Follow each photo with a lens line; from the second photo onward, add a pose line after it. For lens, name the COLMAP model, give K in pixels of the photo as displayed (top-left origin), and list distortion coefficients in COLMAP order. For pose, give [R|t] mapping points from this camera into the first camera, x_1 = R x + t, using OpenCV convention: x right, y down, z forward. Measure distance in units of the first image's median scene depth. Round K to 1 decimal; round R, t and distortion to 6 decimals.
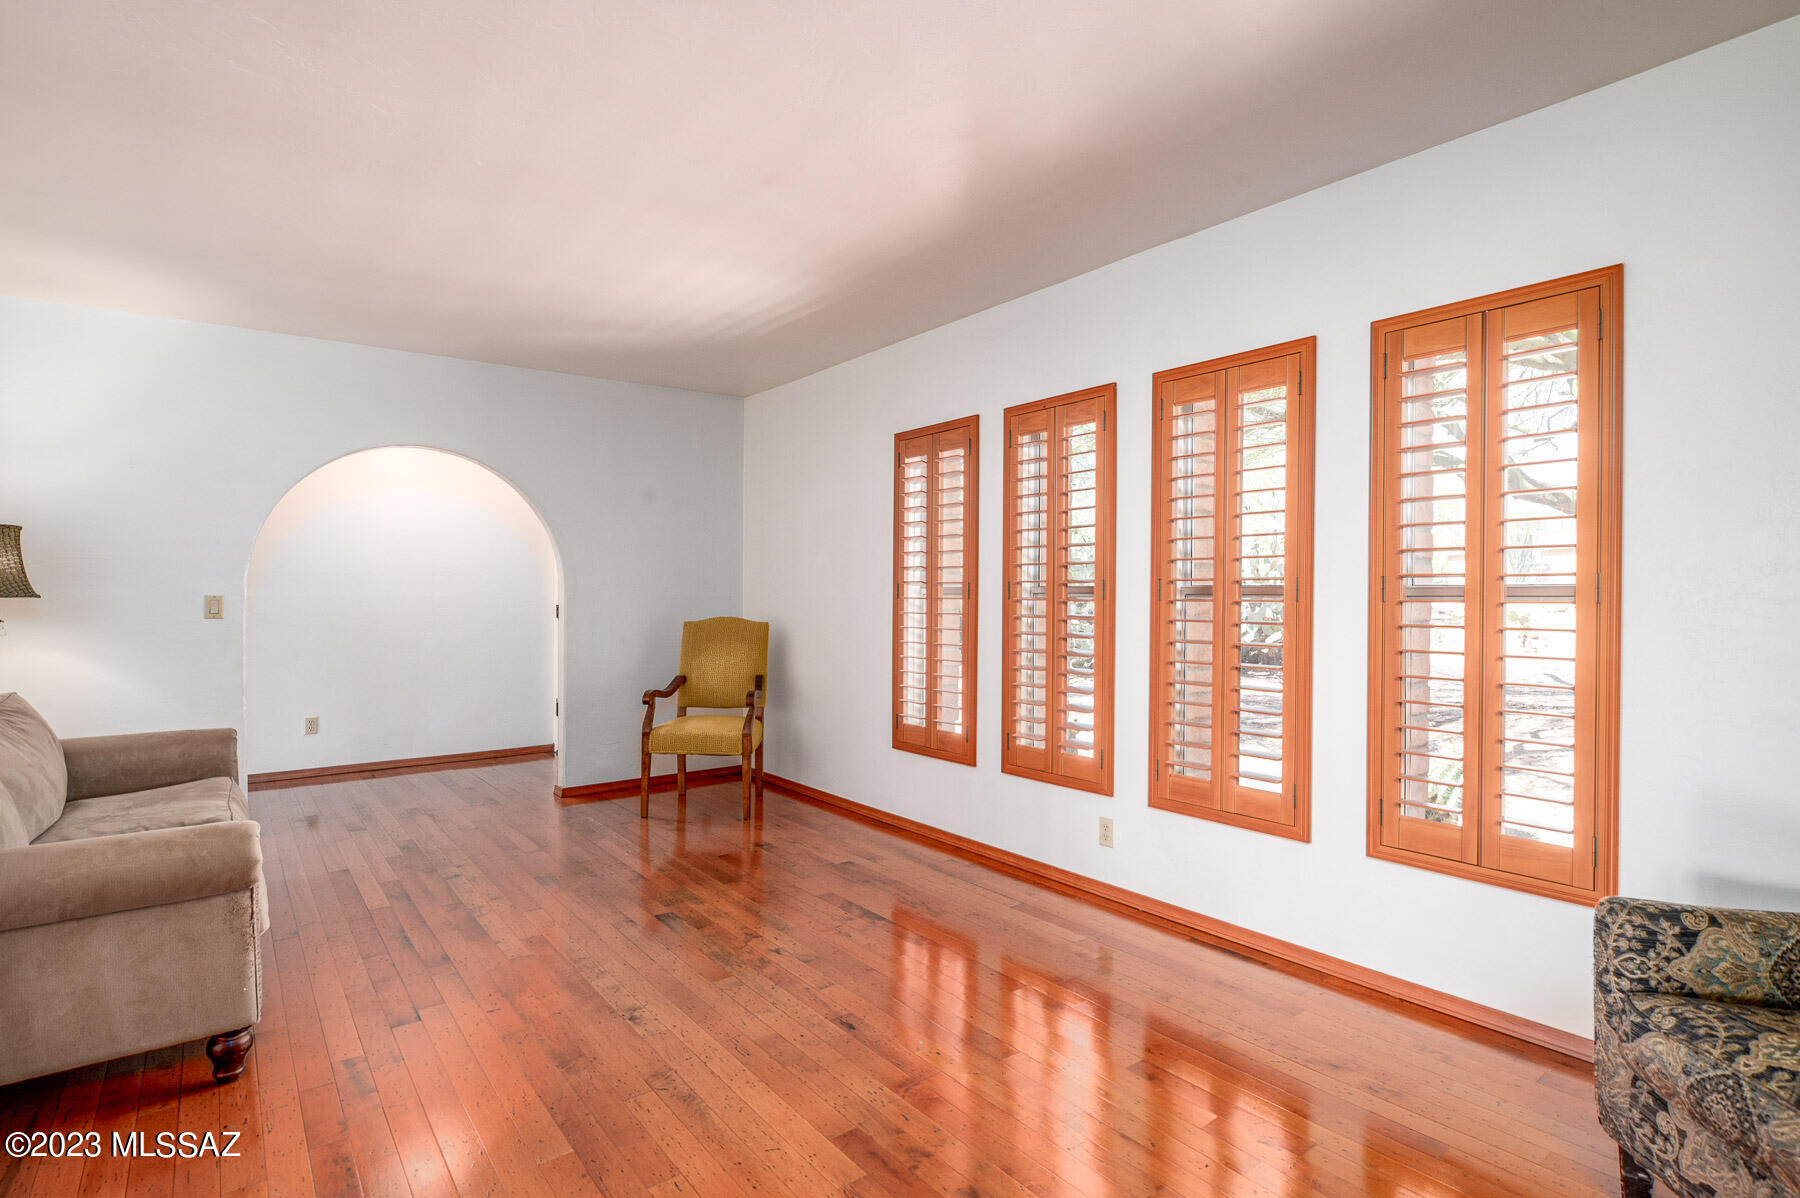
lens RADIAL K [[869.5, 0, 894.0], [0, 869.5, 596.3], [0, 0, 1]] dist [0.000201, -0.000696]
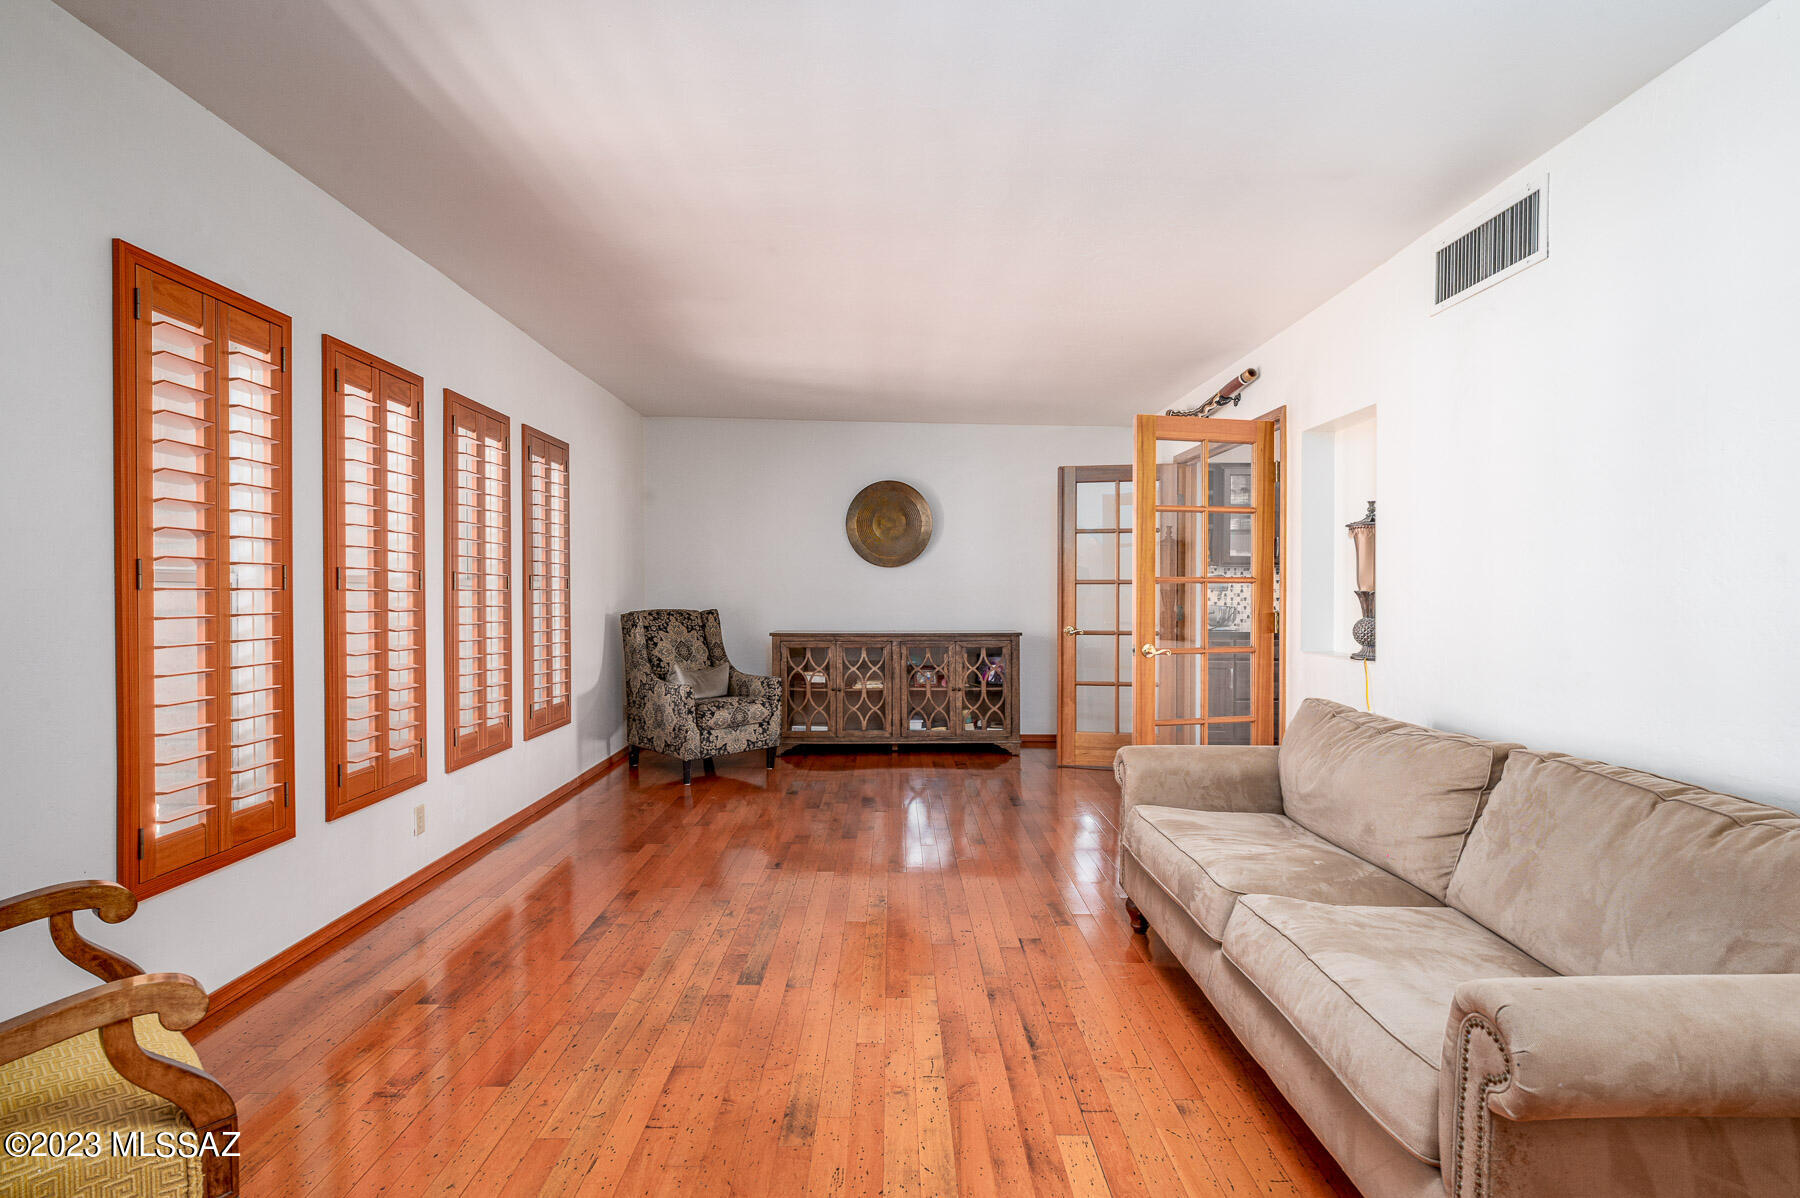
lens RADIAL K [[869.5, 0, 894.0], [0, 869.5, 596.3], [0, 0, 1]] dist [0.000201, -0.000696]
pose [[-0.787713, -0.013925, 0.615885, -0.617019], [-0.006715, 0.999879, 0.014018, -0.004194], [-0.616006, 0.006907, -0.787712, 1.108186]]
